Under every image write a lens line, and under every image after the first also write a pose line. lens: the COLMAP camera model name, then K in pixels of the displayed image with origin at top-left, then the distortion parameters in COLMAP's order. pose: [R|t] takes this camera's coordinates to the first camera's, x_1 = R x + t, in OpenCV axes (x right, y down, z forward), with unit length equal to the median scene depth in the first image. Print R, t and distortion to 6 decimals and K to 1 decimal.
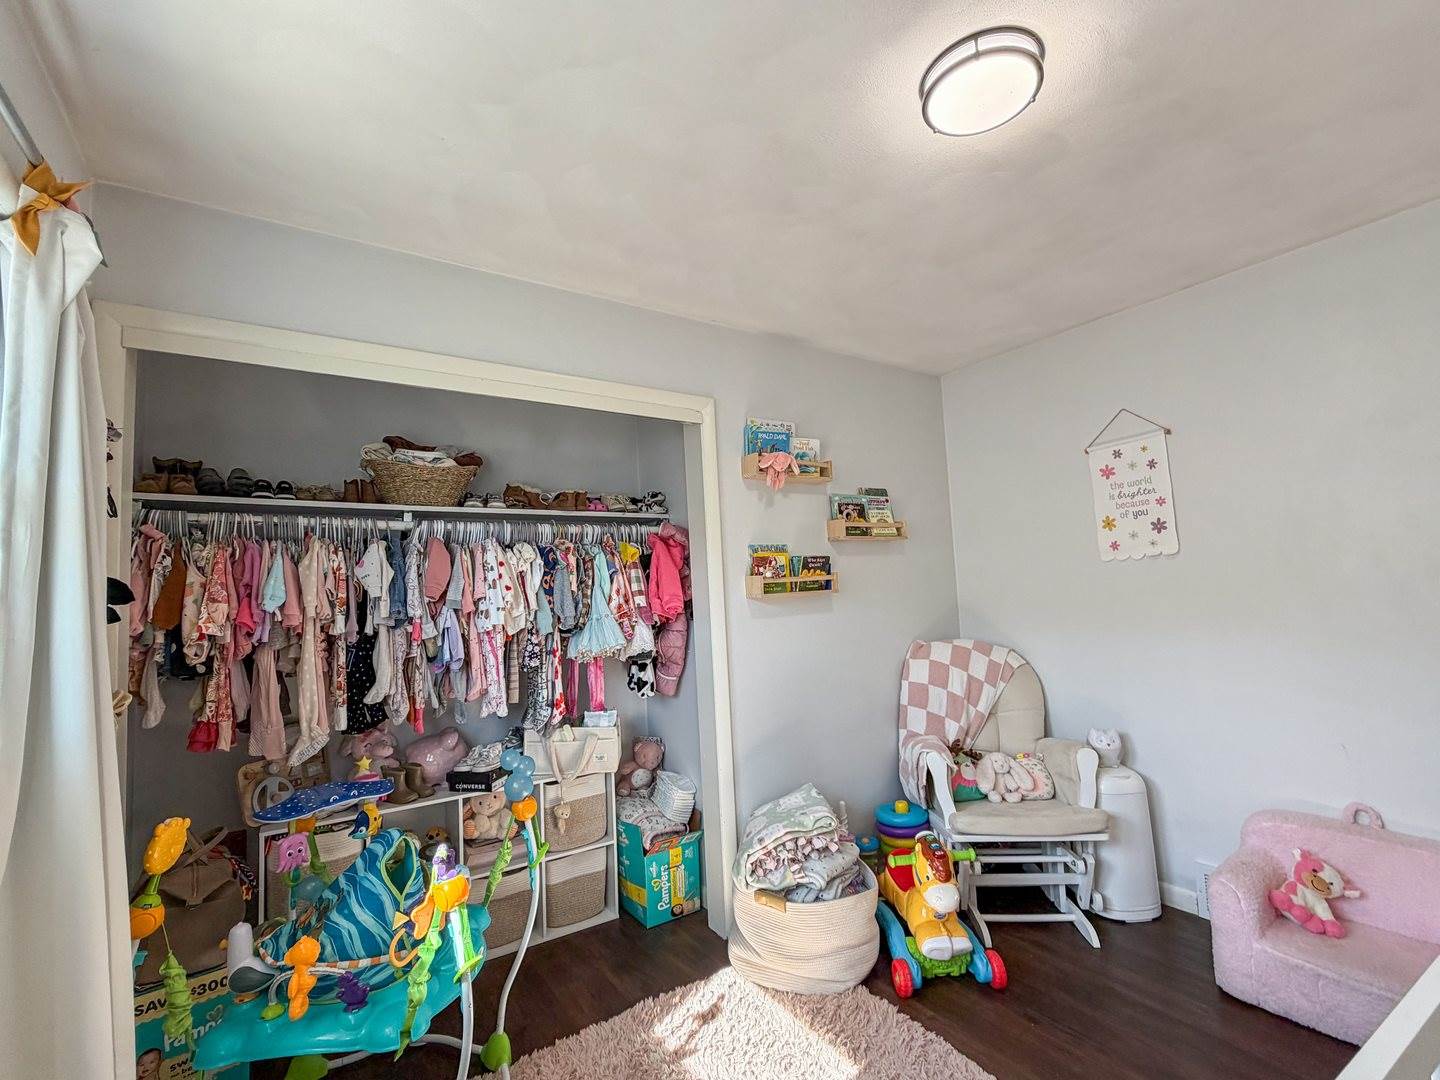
lens RADIAL K [[638.4, 0, 720.0], [0, 638.4, 540.0], [0, 0, 1]] dist [0.000196, 0.000171]
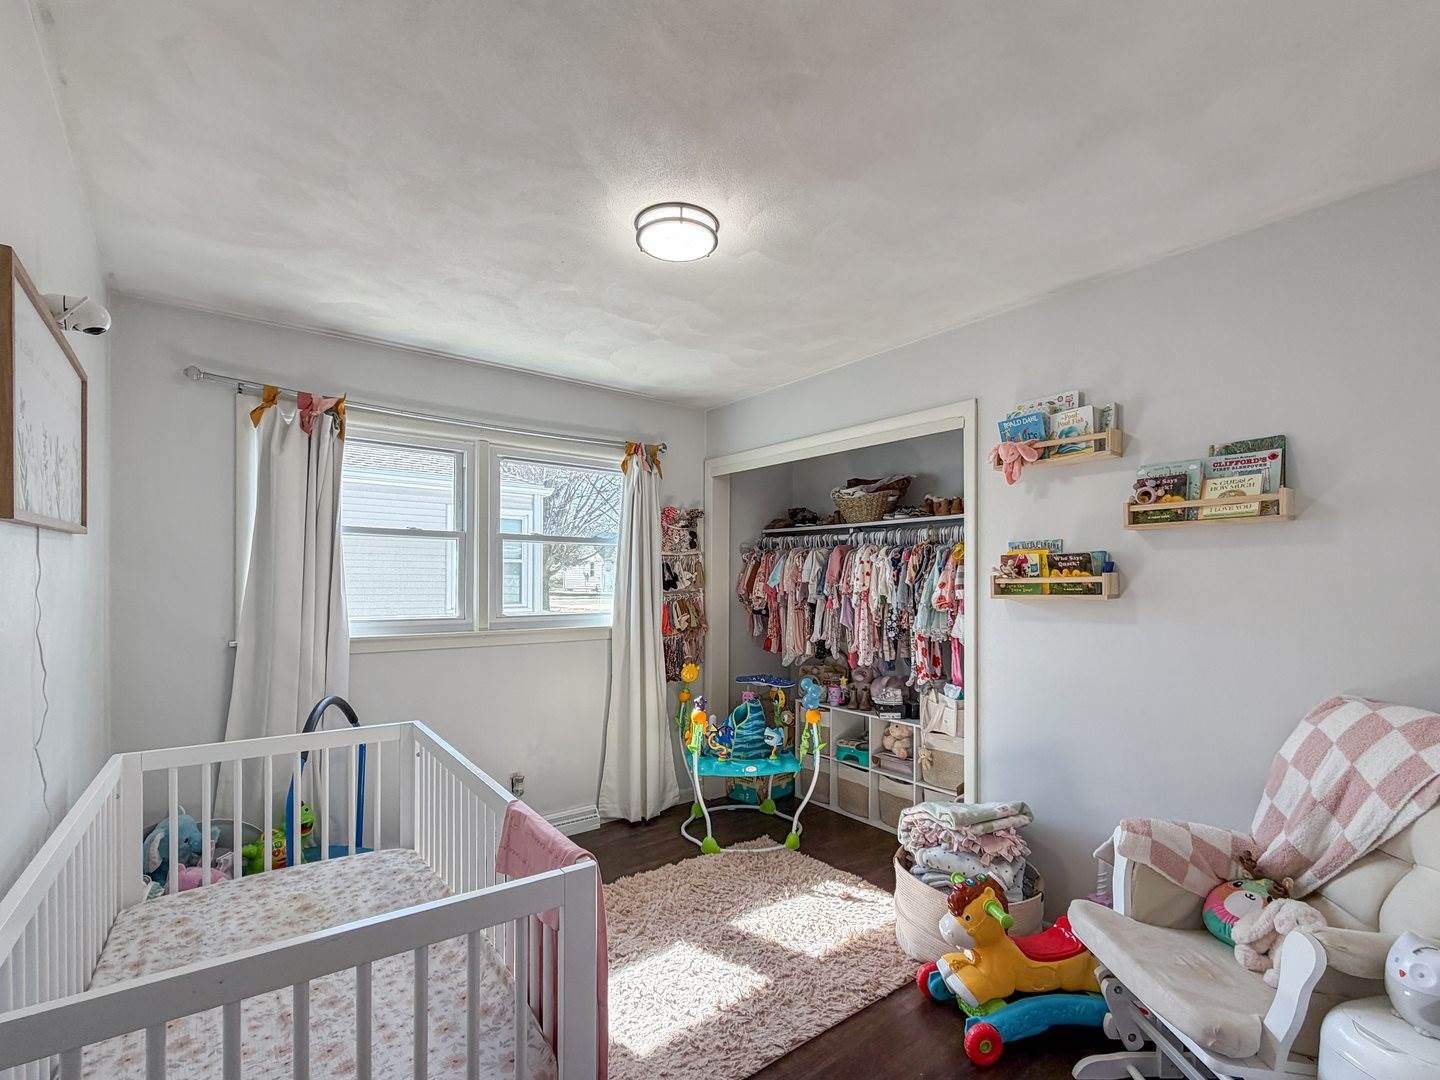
lens RADIAL K [[649.2, 0, 713.1], [0, 649.2, 578.1], [0, 0, 1]] dist [0.000622, 0.000171]
pose [[0.090481, 0.037250, -0.995201, 0.955659], [0.075185, 0.996193, 0.044123, -0.015173], [0.993056, -0.078816, 0.087335, 0.464962]]
